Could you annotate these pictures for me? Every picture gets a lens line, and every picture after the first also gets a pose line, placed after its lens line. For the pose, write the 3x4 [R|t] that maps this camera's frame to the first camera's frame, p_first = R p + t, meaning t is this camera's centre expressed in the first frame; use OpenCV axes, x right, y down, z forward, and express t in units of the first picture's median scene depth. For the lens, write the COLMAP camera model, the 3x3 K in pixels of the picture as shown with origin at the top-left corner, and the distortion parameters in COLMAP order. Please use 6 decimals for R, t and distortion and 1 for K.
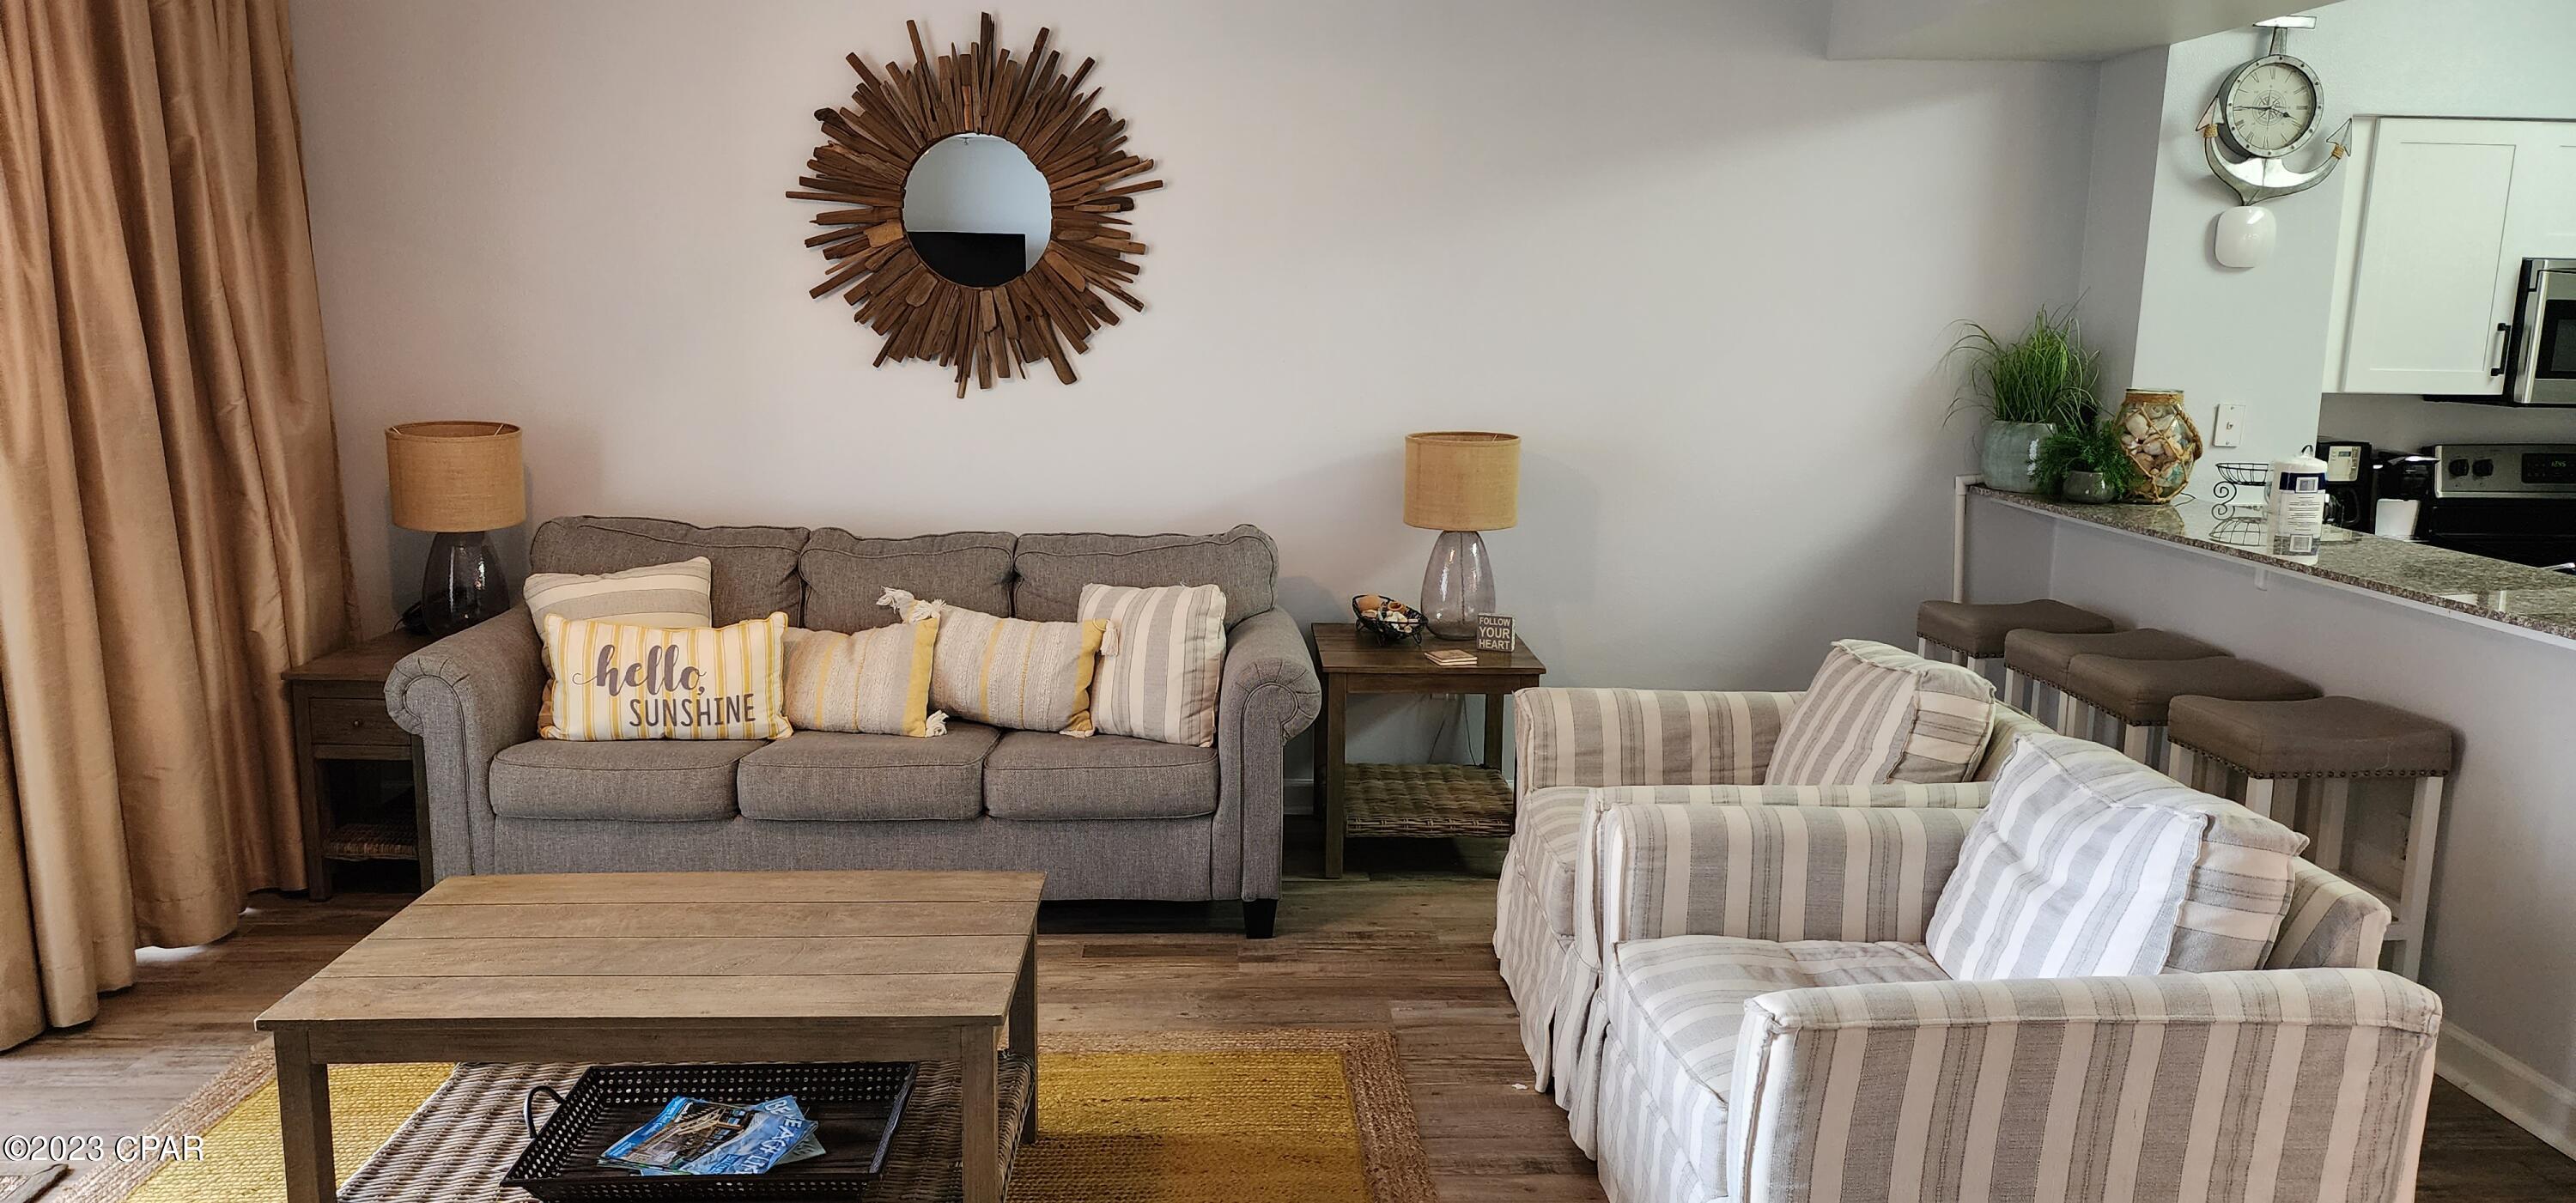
lens RADIAL K [[1699.4, 0, 1255.9], [0, 1699.4, 594.6], [0, 0, 1]] dist [0.087468, -0.084560]
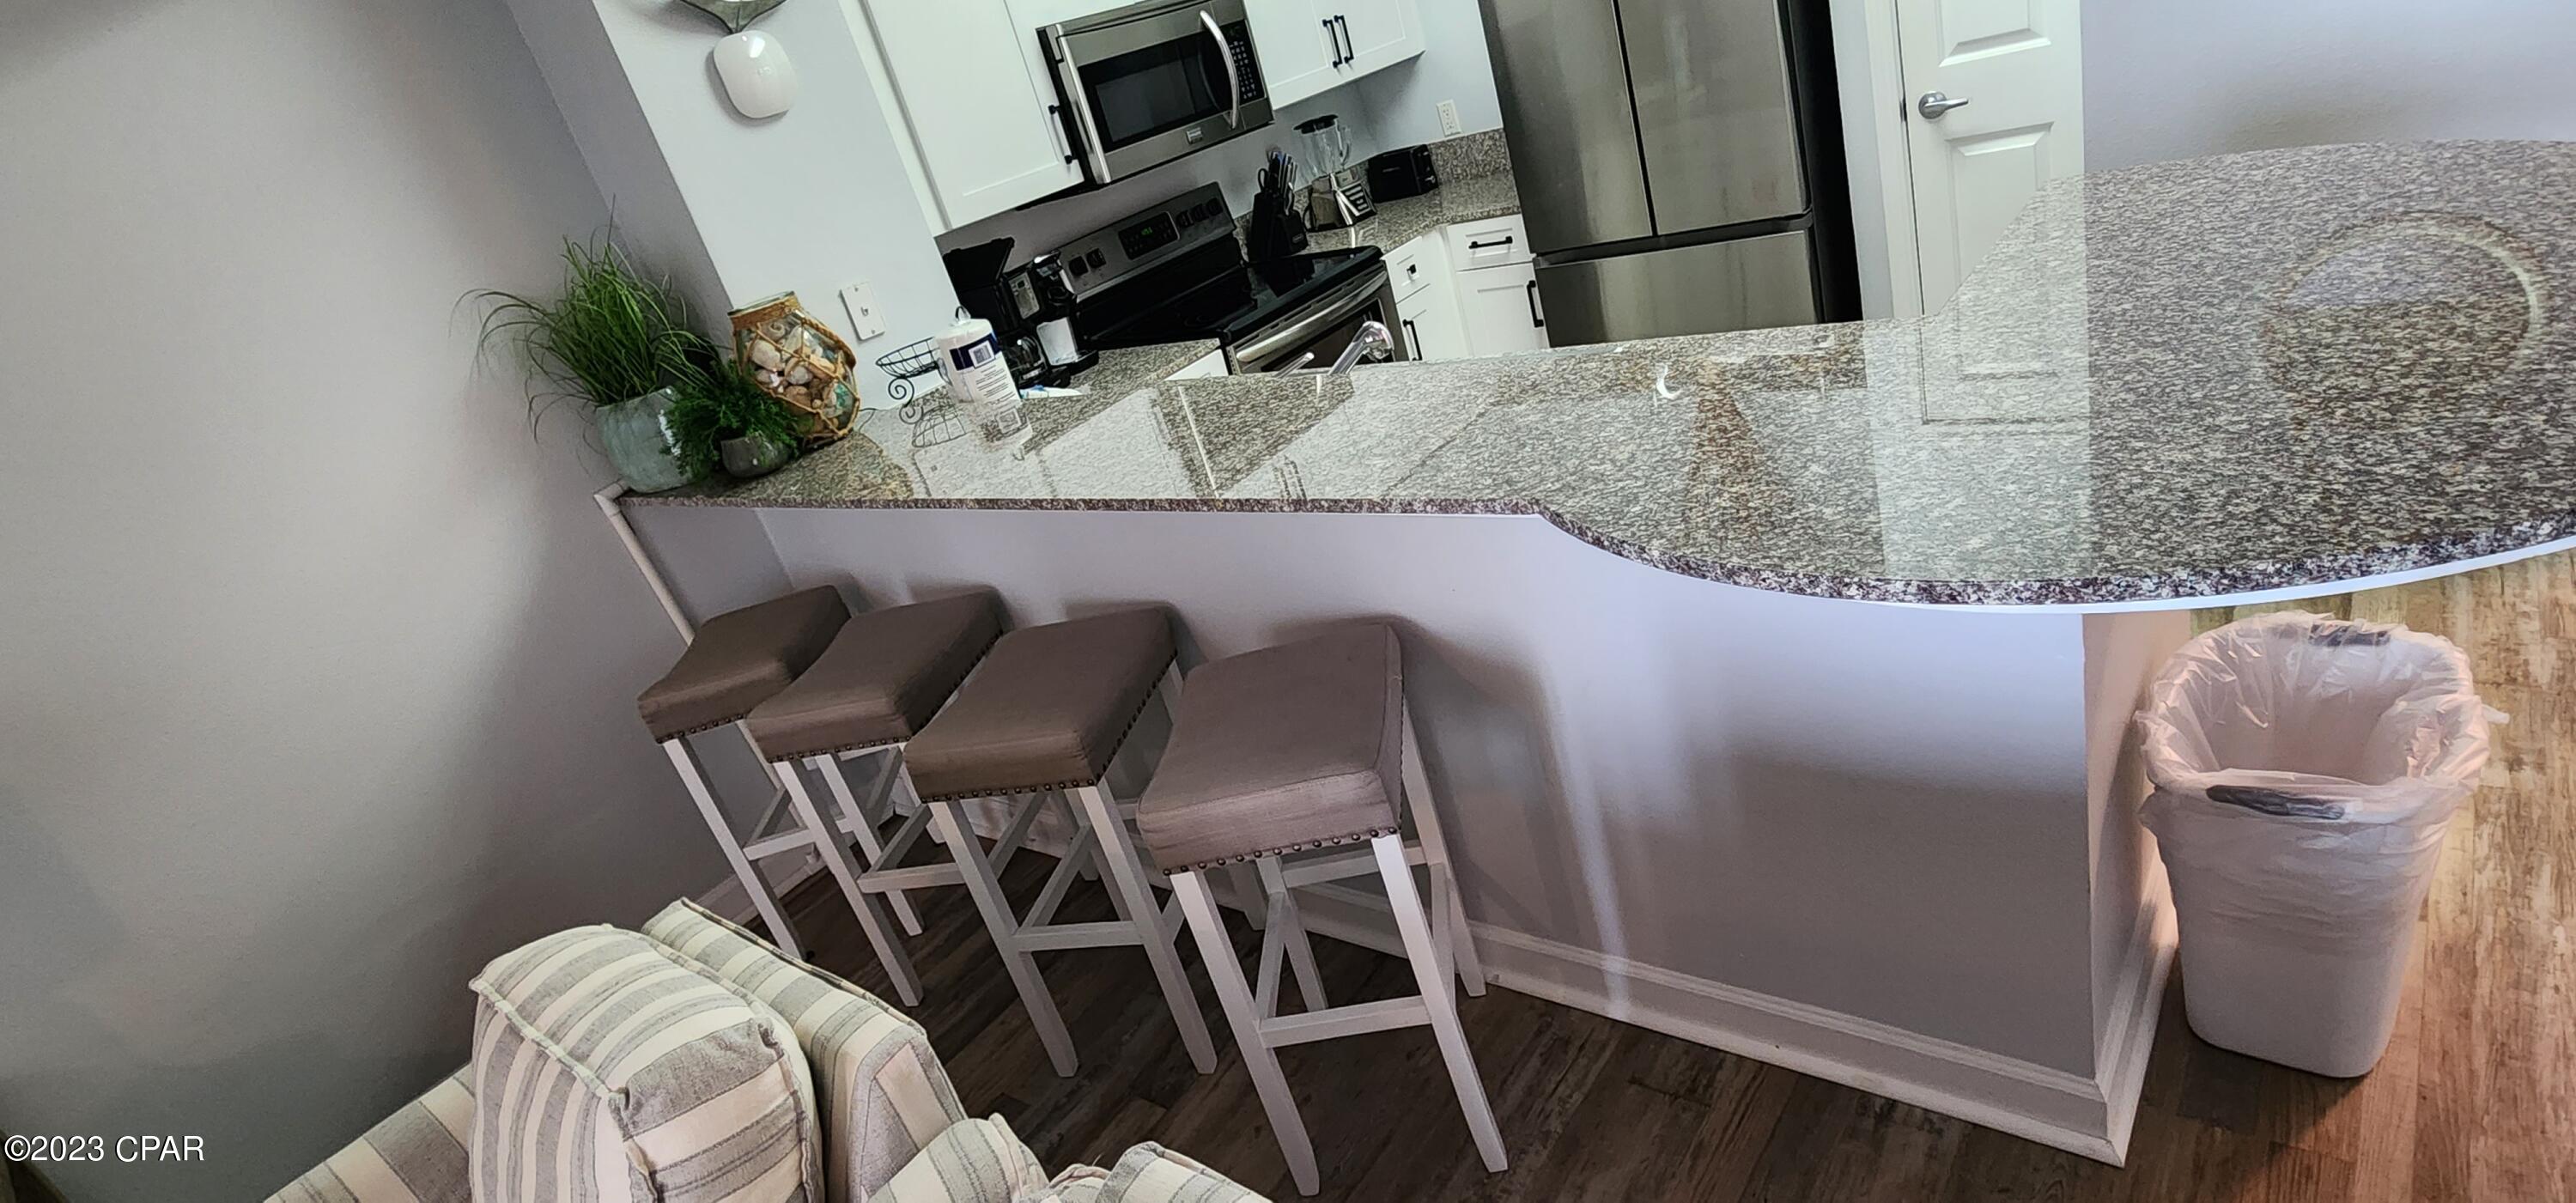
lens RADIAL K [[1274.0, 0, 1291.6], [0, 1274.0, 611.0], [0, 0, 1]] dist [-0.001273, 0.000505]
pose [[0.616508, -0.490775, 0.615677, 0.258609], [0.403969, 0.868360, 0.287681, -0.068543], [-0.675816, 0.071357, 0.733608, 0.453869]]
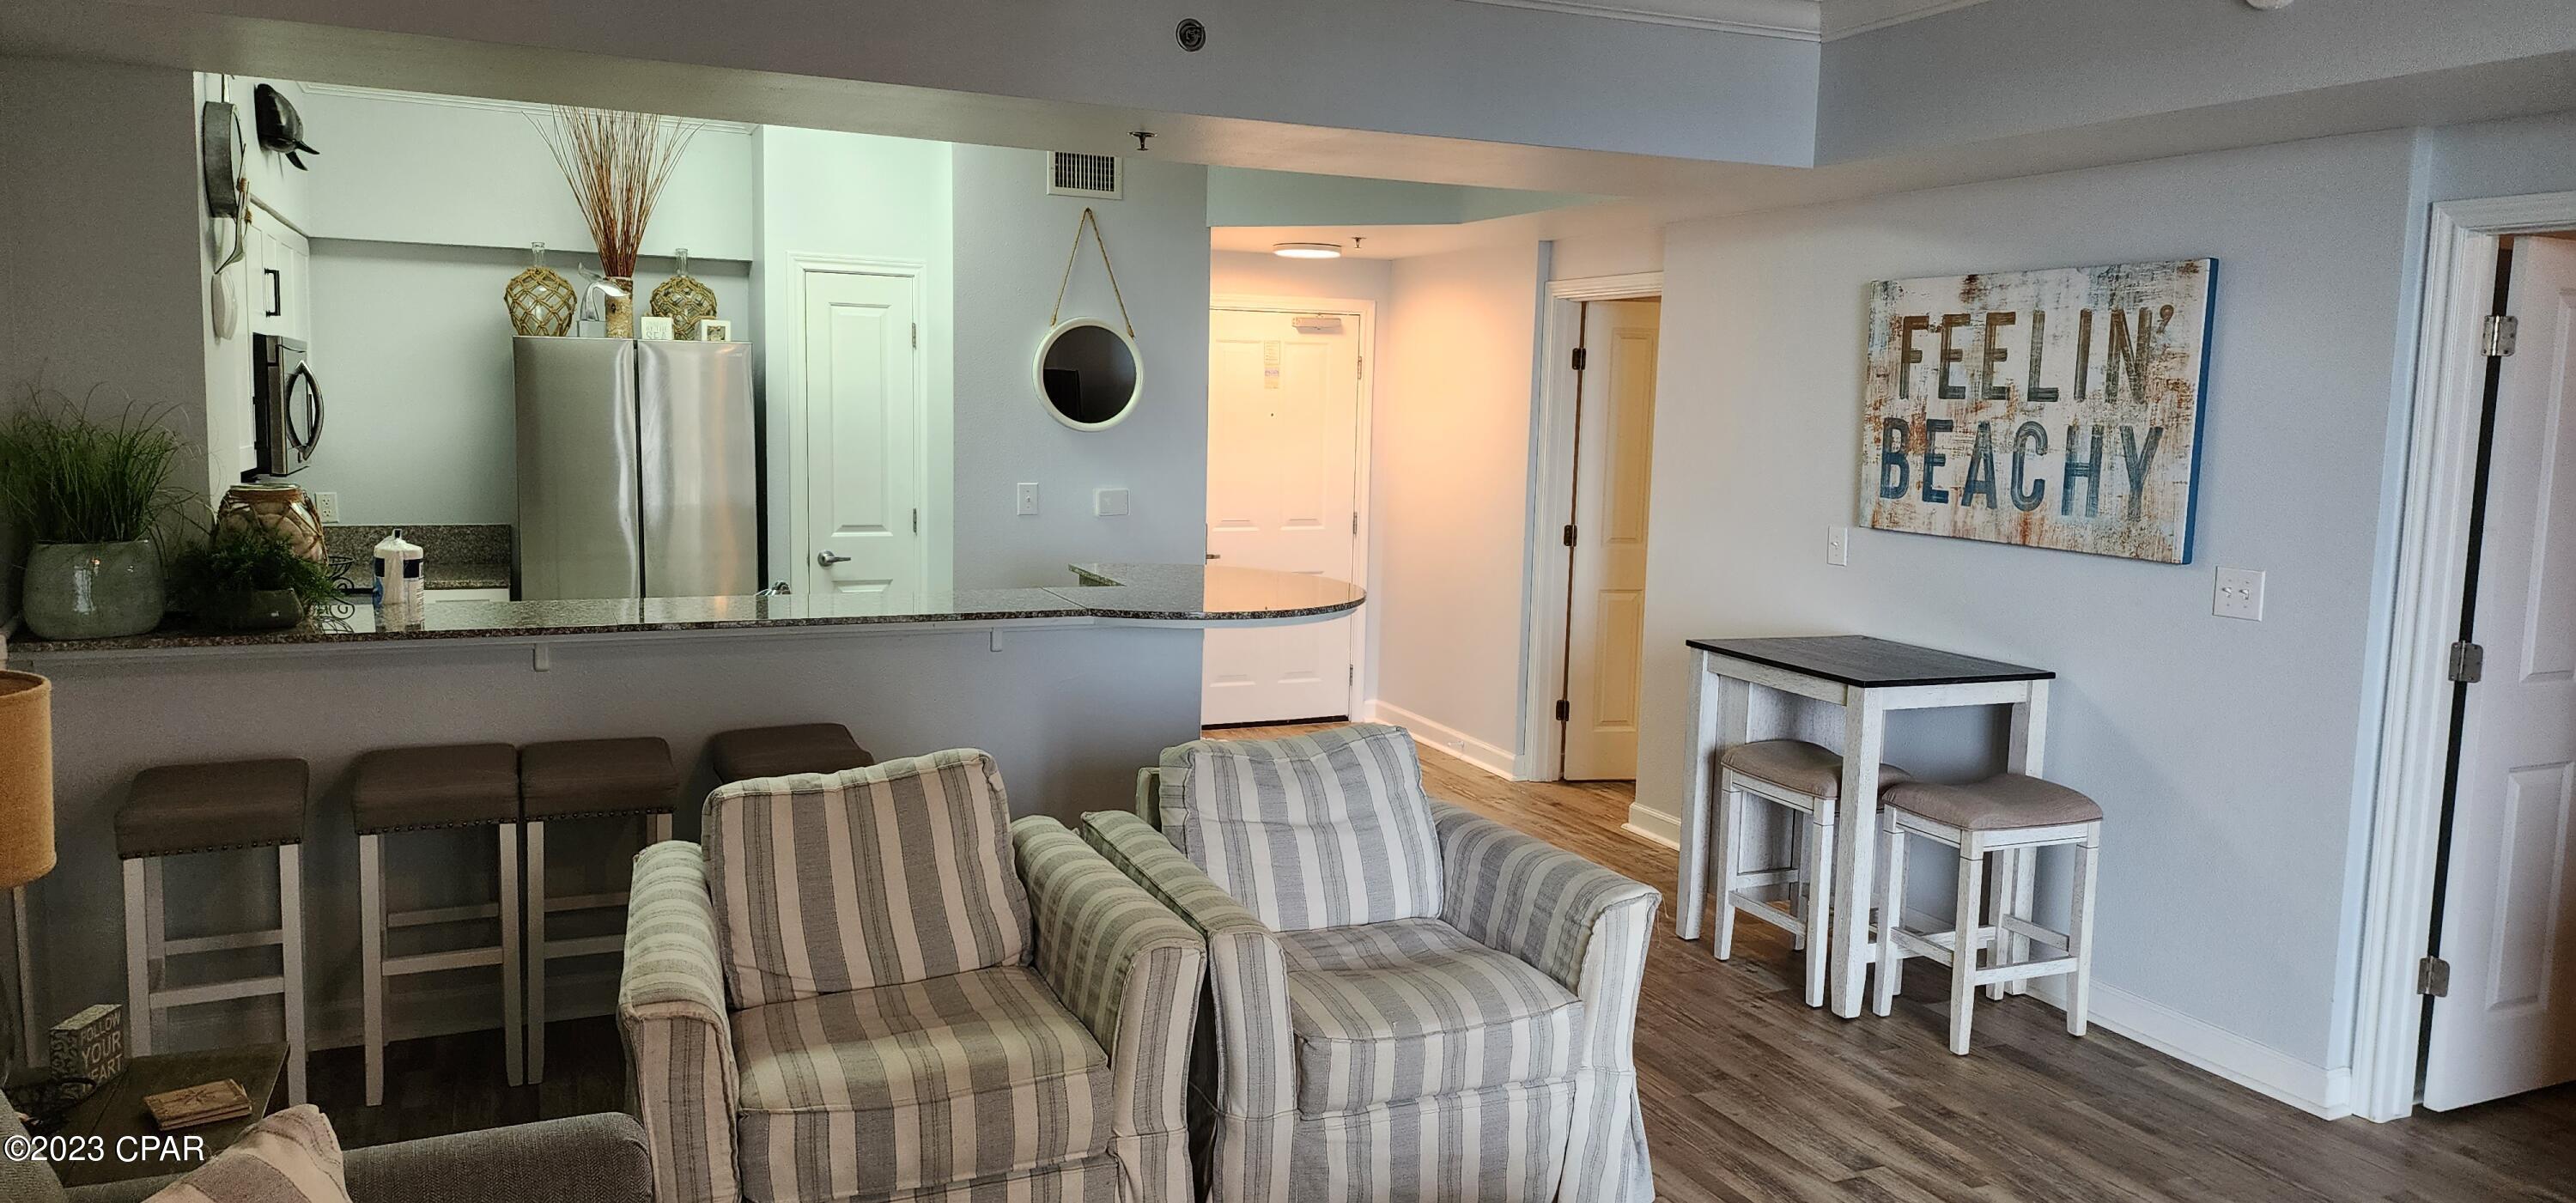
lens RADIAL K [[1699.4, 0, 1300.0], [0, 1699.4, 593.8], [0, 0, 1]] dist [0.087468, -0.084560]
pose [[-0.379599, -0.132674, 0.915588, -0.457108], [0.123821, 0.973474, 0.192397, -0.168296], [-0.916828, 0.186403, -0.353102, 0.845128]]
